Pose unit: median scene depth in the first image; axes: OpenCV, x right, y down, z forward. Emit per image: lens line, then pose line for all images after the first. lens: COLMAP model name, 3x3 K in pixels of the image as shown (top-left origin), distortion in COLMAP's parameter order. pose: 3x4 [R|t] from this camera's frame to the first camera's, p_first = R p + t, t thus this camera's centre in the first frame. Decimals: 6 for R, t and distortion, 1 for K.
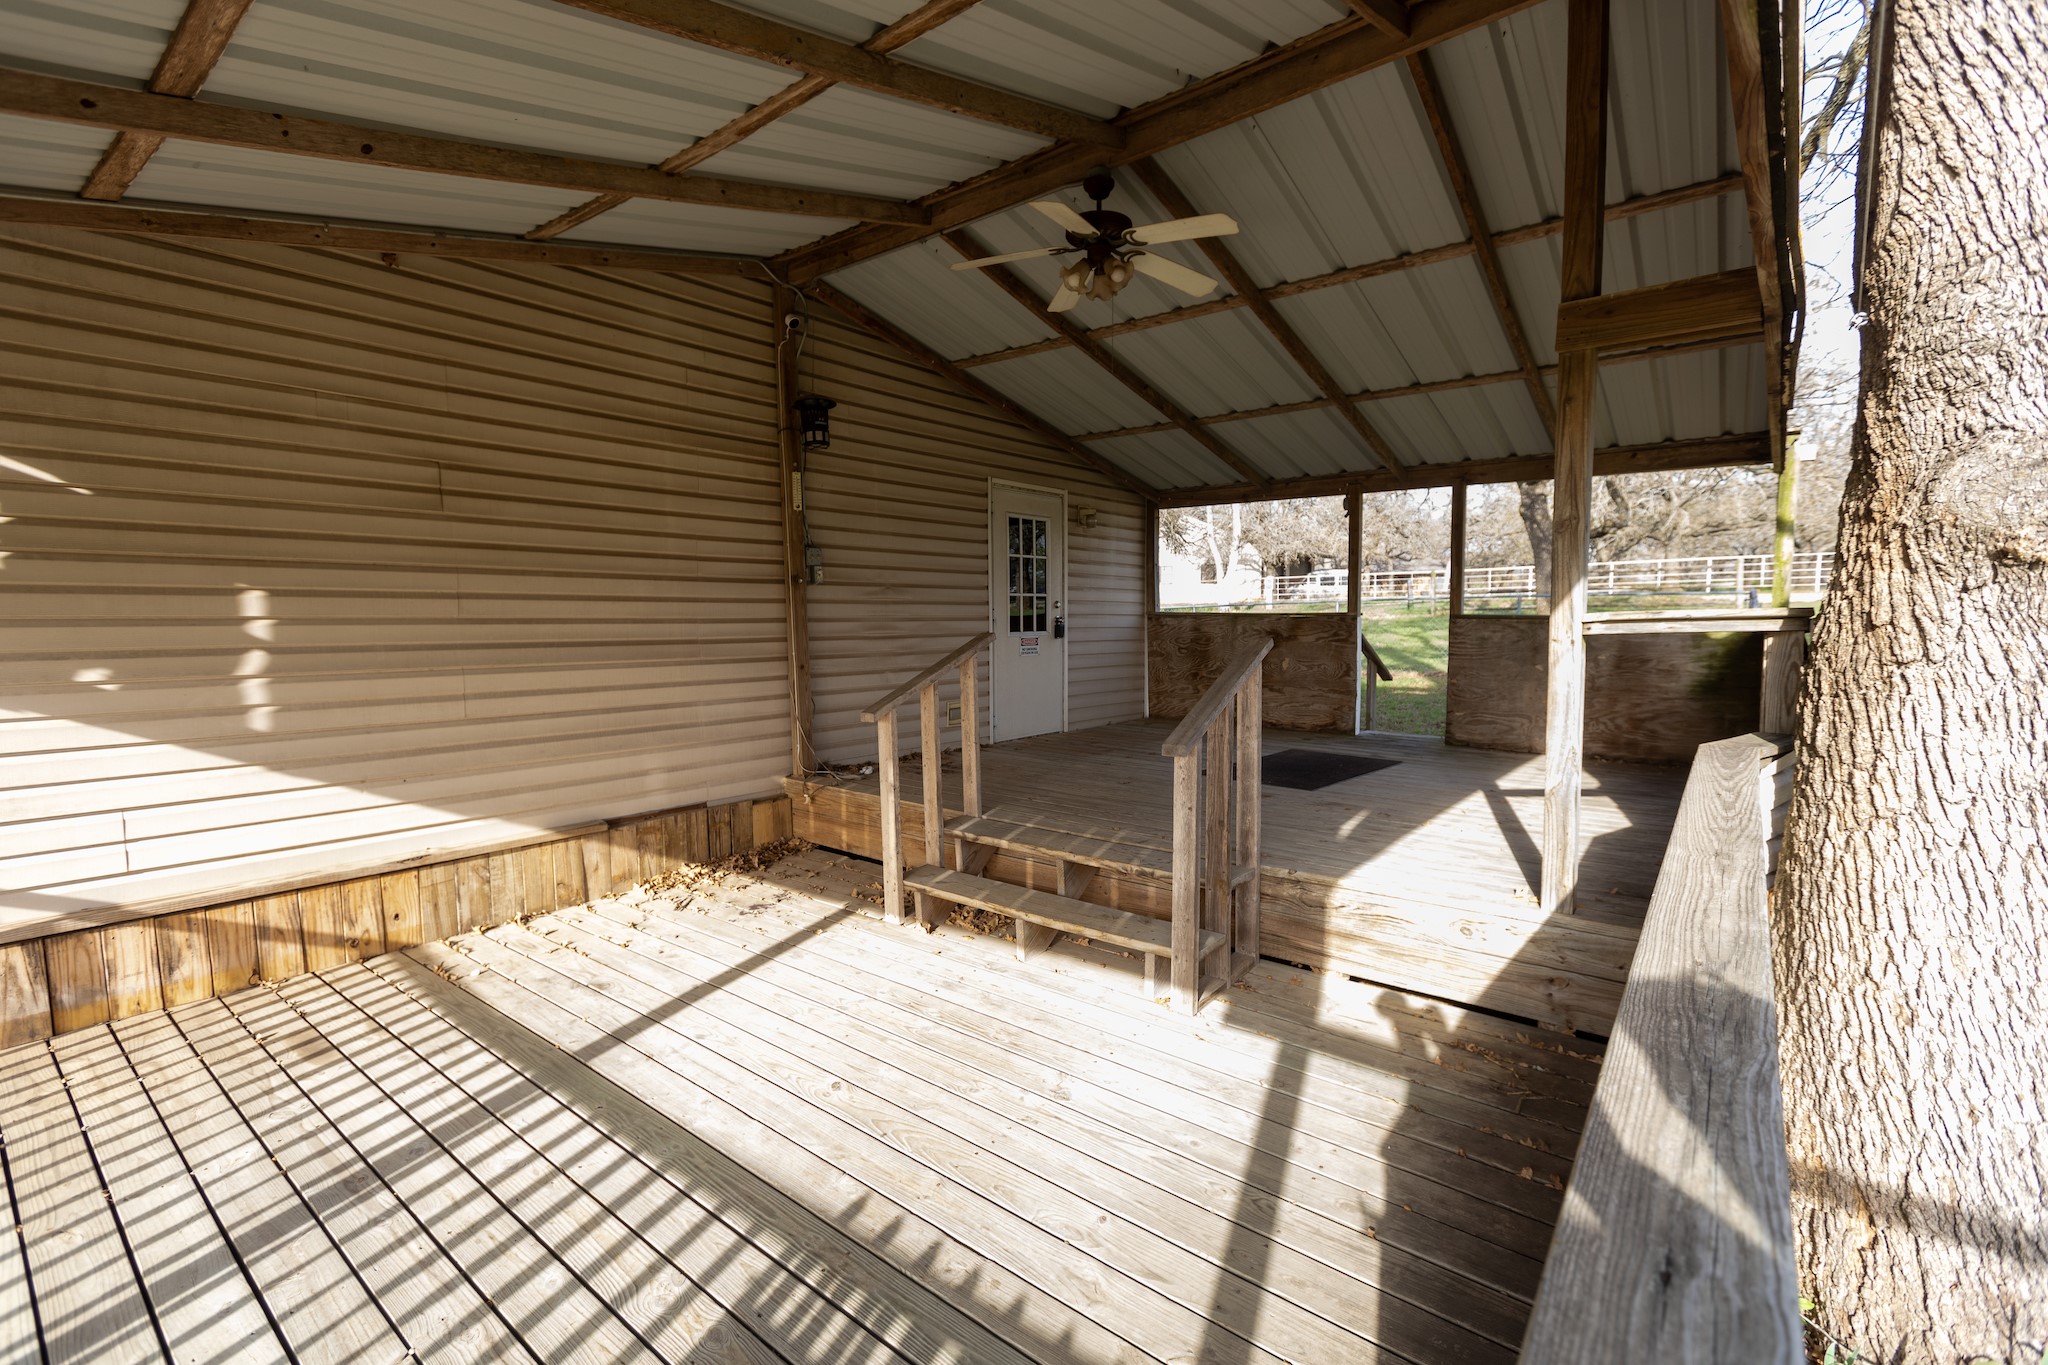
lens RADIAL K [[920.5, 0, 1024.0], [0, 920.5, 682.5], [0, 0, 1]] dist [-0.001512, -0.000271]
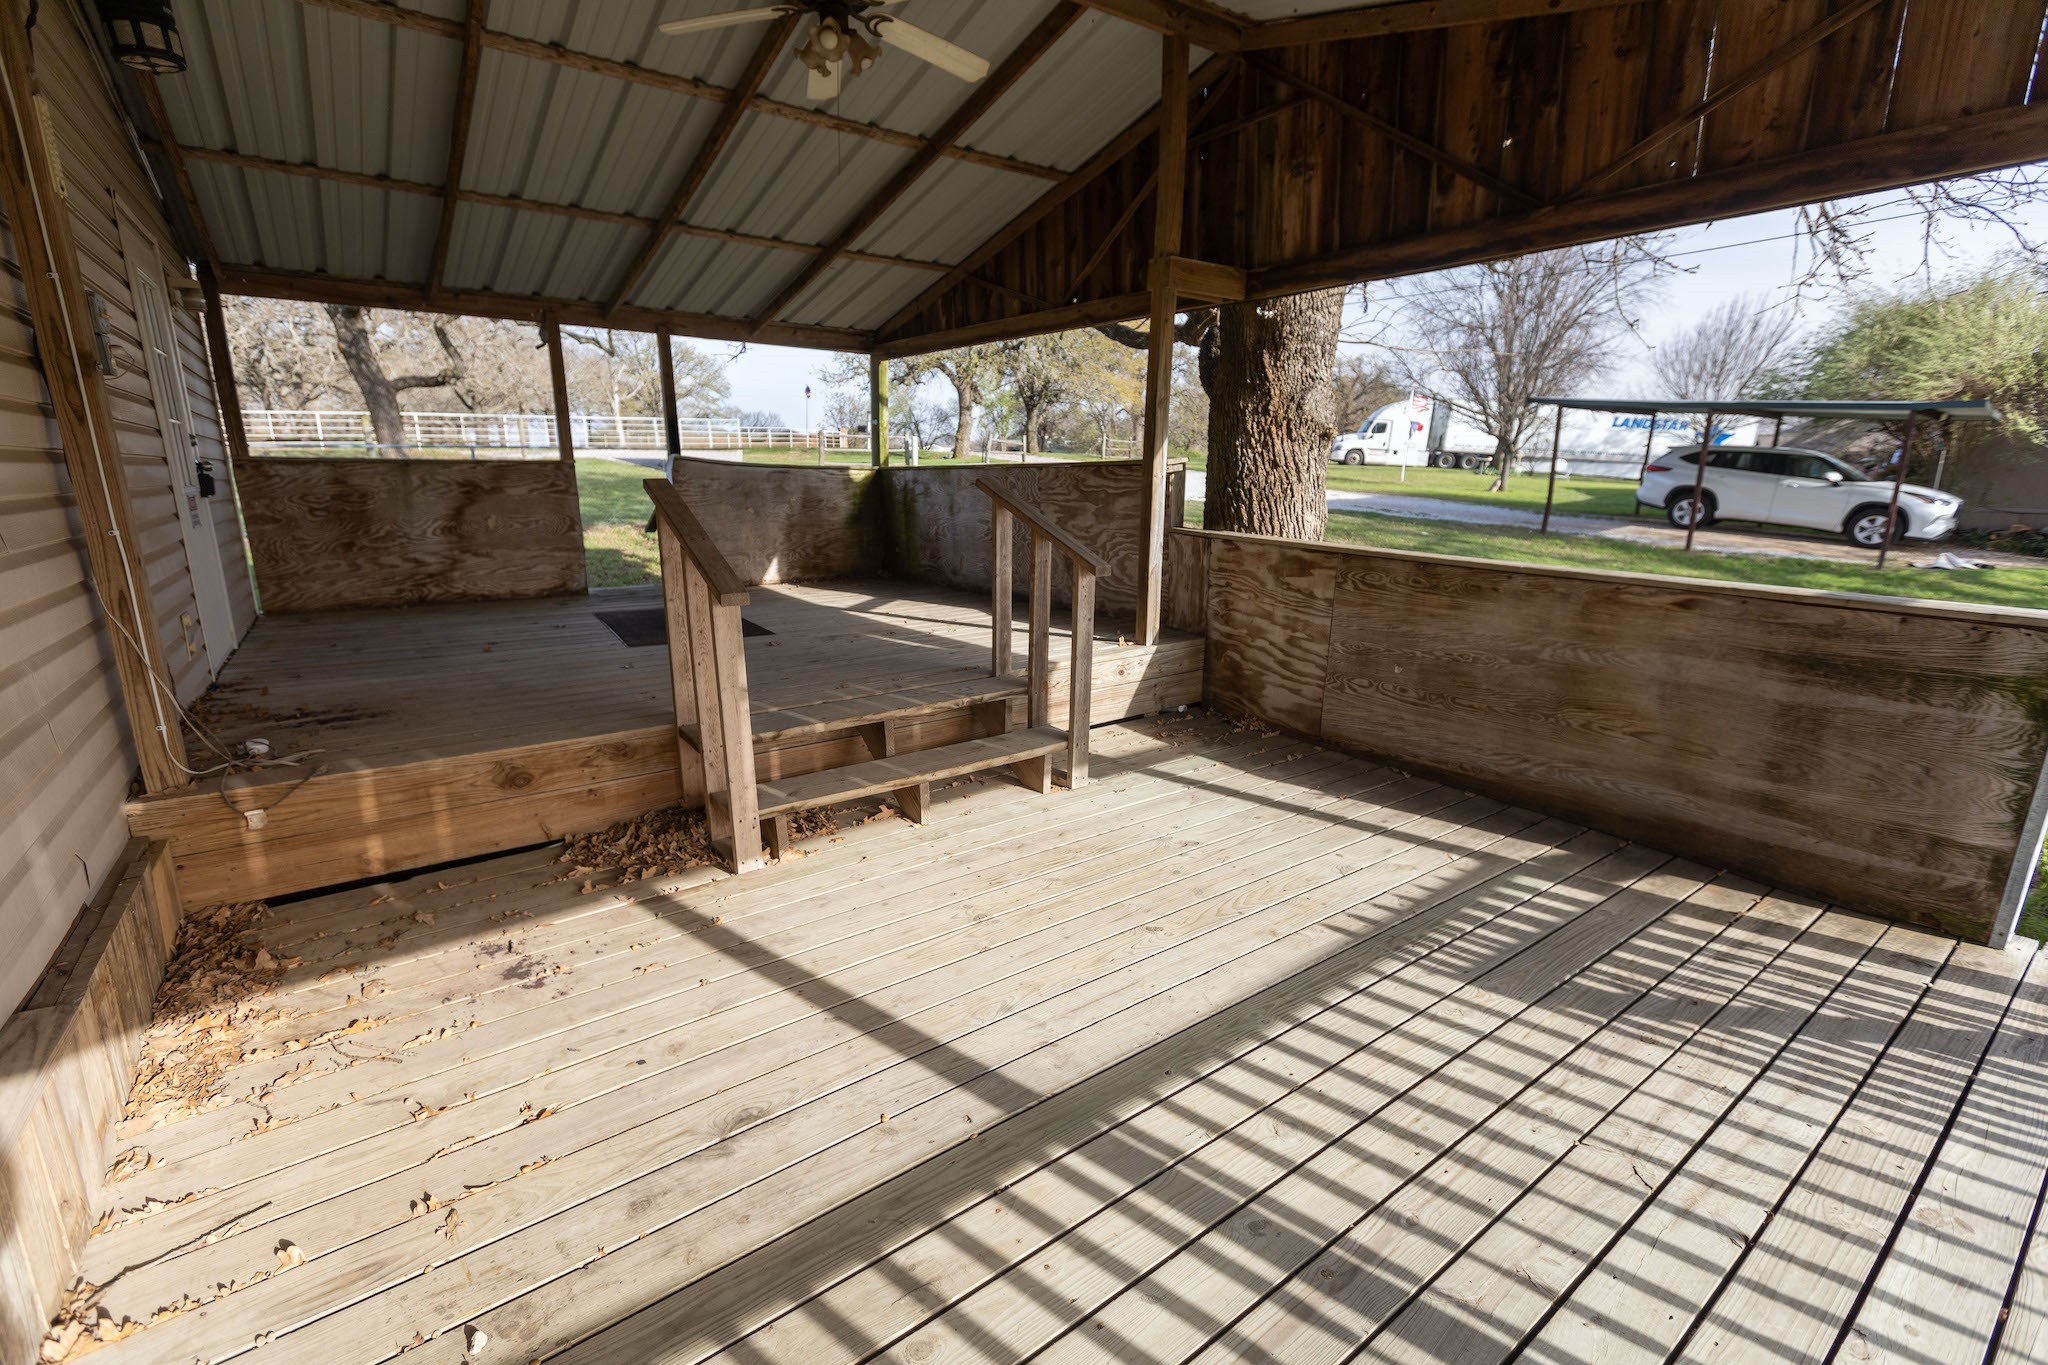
lens RADIAL K [[898.3, 0, 1024.0], [0, 898.3, 682.5], [0, 0, 1]] dist [0.001848, 0.000392]
pose [[0.253523, -0.219921, 0.941998, -1.048951], [0.069351, 0.975440, 0.209064, -0.039557], [-0.964840, 0.012326, 0.262549, 0.825235]]
